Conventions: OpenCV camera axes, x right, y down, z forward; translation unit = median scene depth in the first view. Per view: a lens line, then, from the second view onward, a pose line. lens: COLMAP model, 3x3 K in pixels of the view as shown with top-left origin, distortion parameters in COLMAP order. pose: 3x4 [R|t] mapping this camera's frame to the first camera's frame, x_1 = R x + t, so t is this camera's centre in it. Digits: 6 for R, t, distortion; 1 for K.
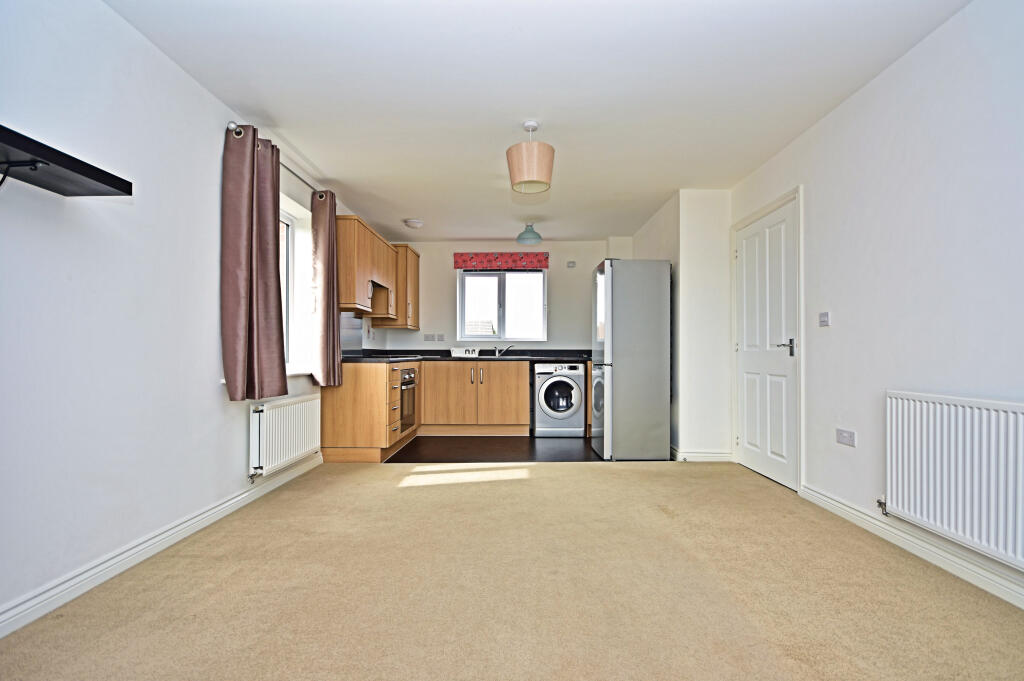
lens RADIAL K [[446.7, 0, 511.8], [0, 446.7, 341.3], [0, 0, 1]] dist [0.000707, 0.000080]
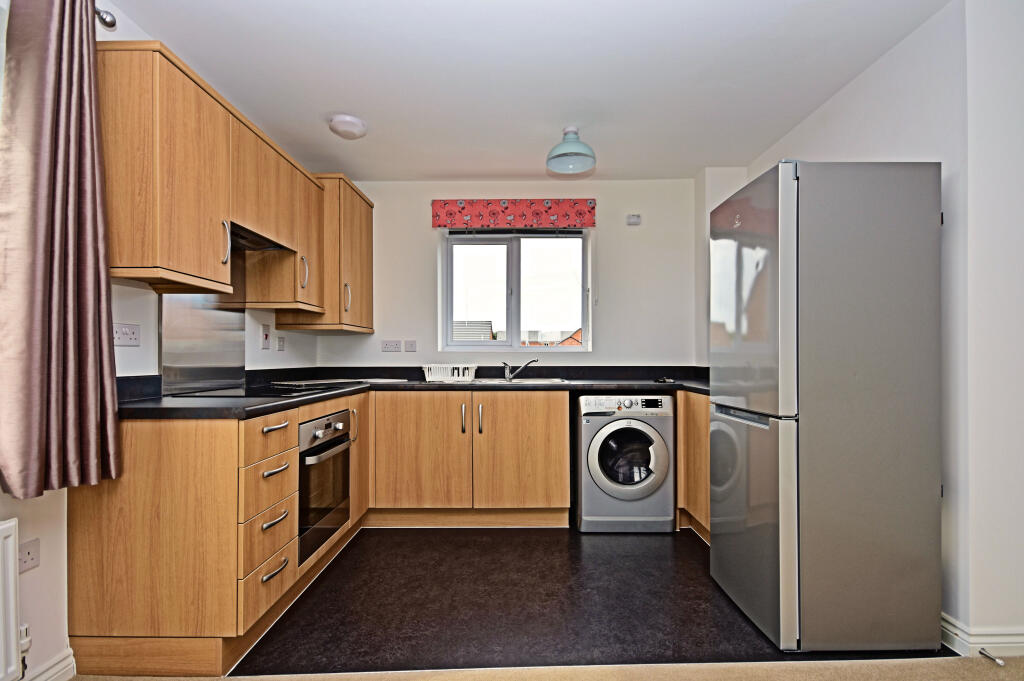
lens RADIAL K [[446.7, 0, 515.5], [0, 446.7, 341.4], [0, 0, 1]] dist [0.000707, 0.000080]
pose [[0.999939, -0.003402, 0.010474, -0.030806], [0.003429, 0.999991, -0.002572, -0.013928], [-0.010465, 0.002608, 0.999942, 0.460329]]
